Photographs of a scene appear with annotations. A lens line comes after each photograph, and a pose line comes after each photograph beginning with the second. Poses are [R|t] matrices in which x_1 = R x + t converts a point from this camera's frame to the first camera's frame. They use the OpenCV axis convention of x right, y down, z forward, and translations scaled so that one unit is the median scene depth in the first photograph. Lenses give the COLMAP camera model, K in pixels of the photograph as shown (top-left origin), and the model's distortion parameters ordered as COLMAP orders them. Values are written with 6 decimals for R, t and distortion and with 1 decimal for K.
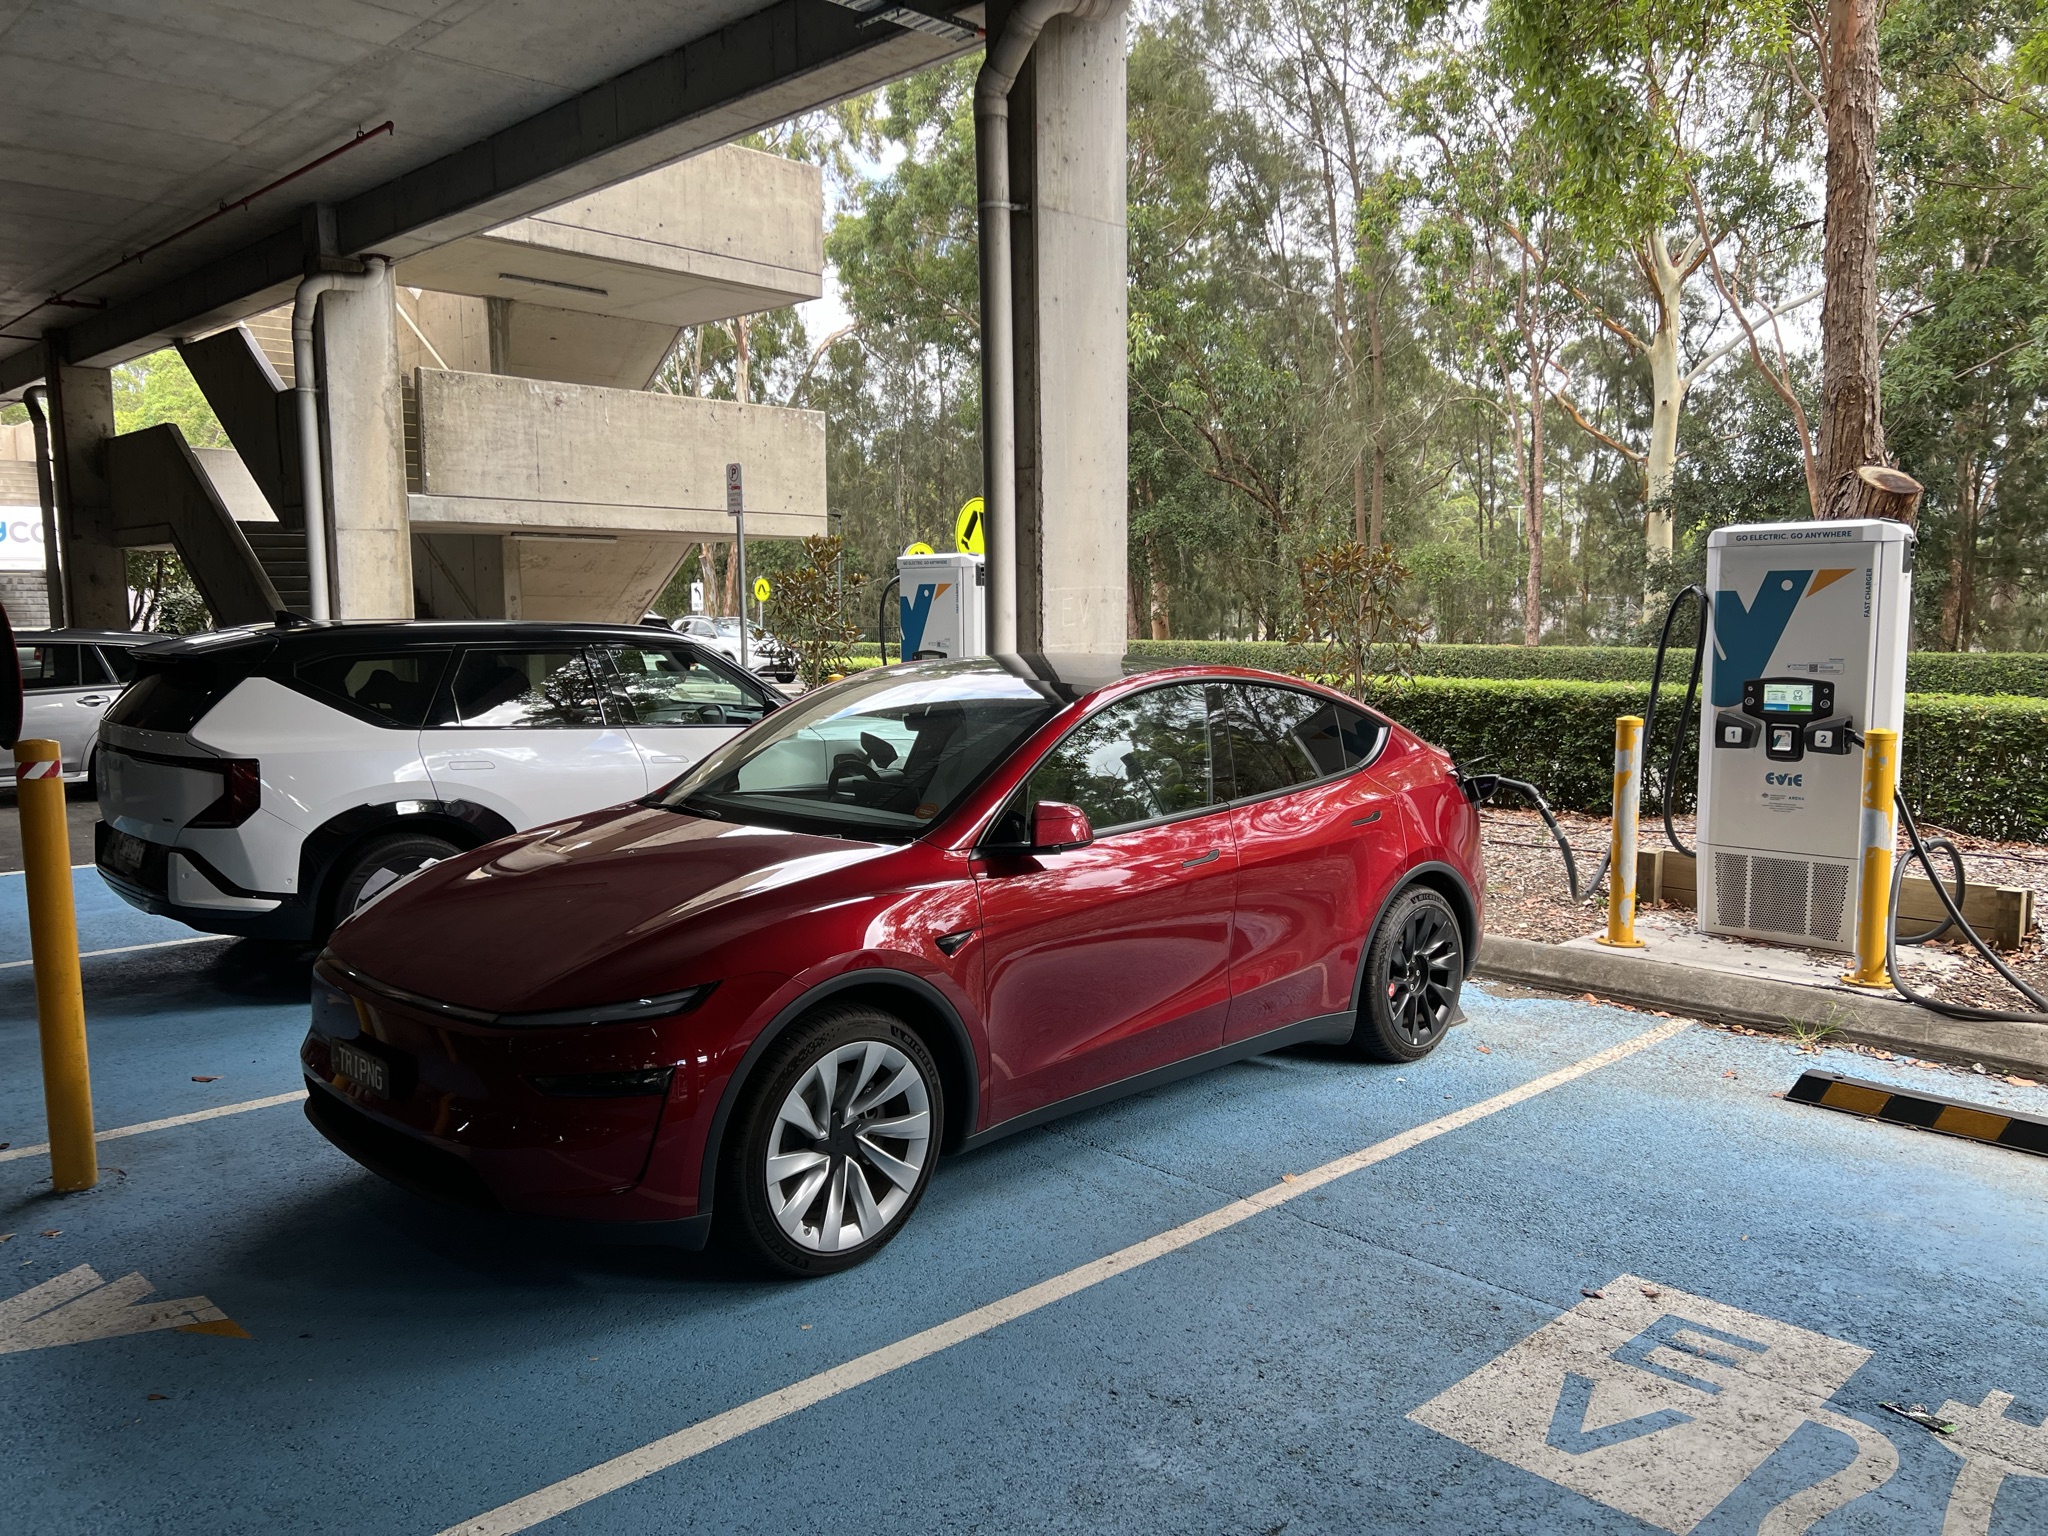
lens RADIAL K [[1559.0, 0, 1024.0], [0, 1559.0, 779.1], [0, 0, 1]] dist [0.045432, -0.068718]
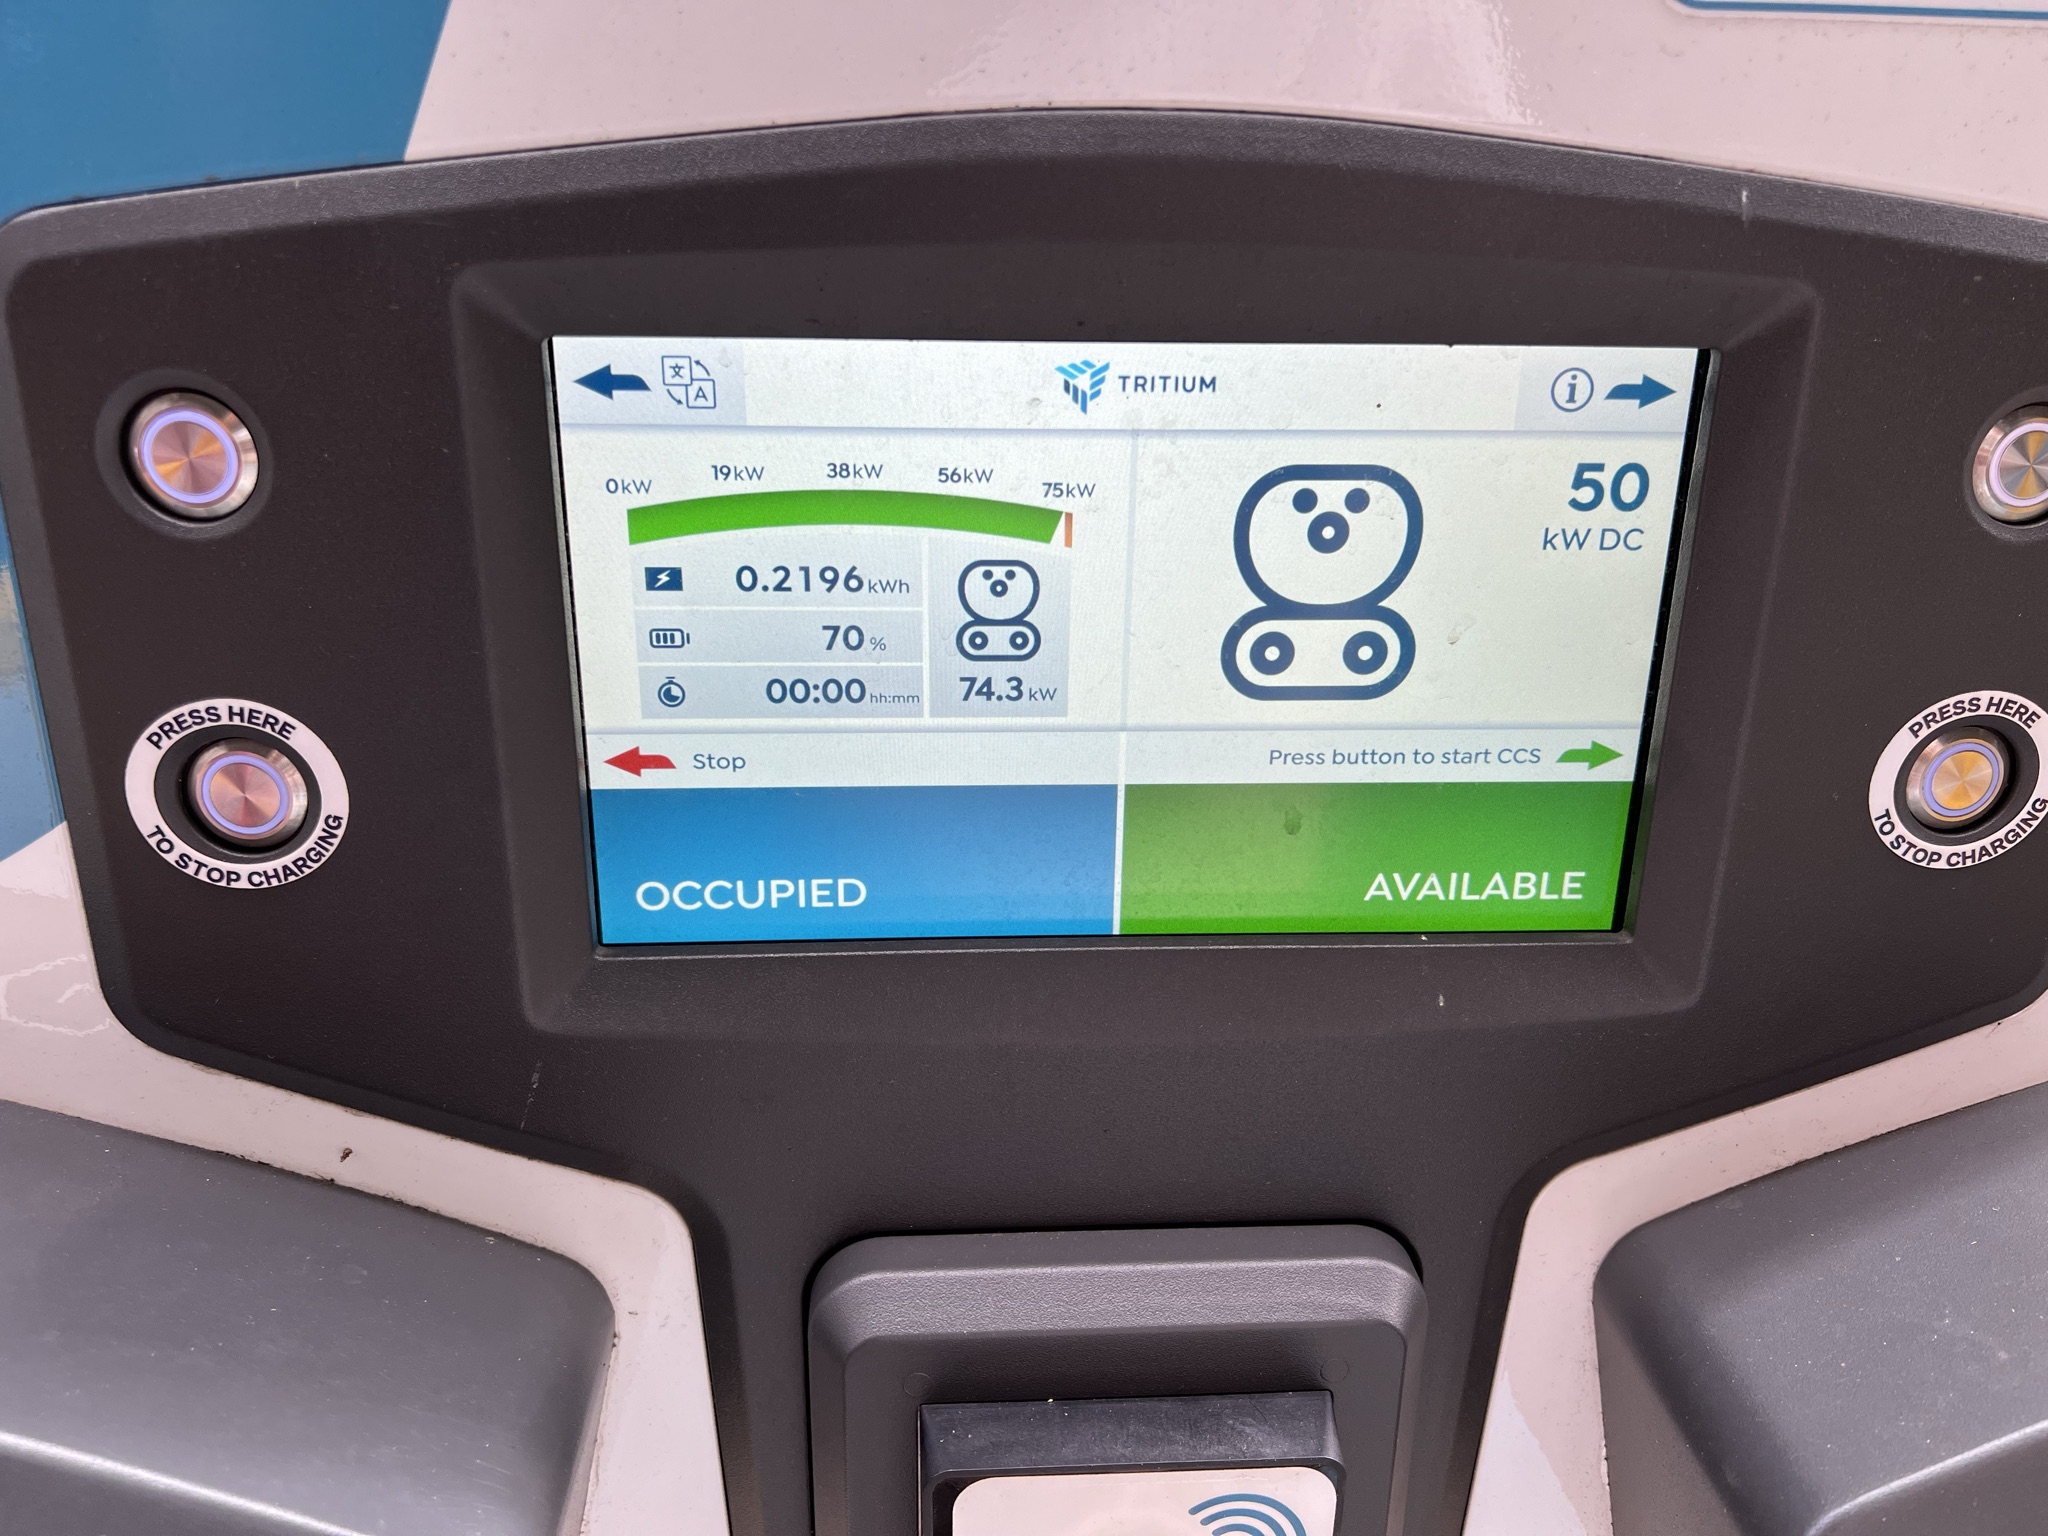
lens RADIAL K [[1559.0, 0, 1002.6], [0, 1559.0, 776.3], [0, 0, 1]] dist [0.045432, -0.068718]
pose [[0.667481, -0.234615, 0.706700, 0.449579], [0.070523, 0.964718, 0.253664, -0.058887], [-0.741280, -0.119477, 0.660477, 0.963982]]
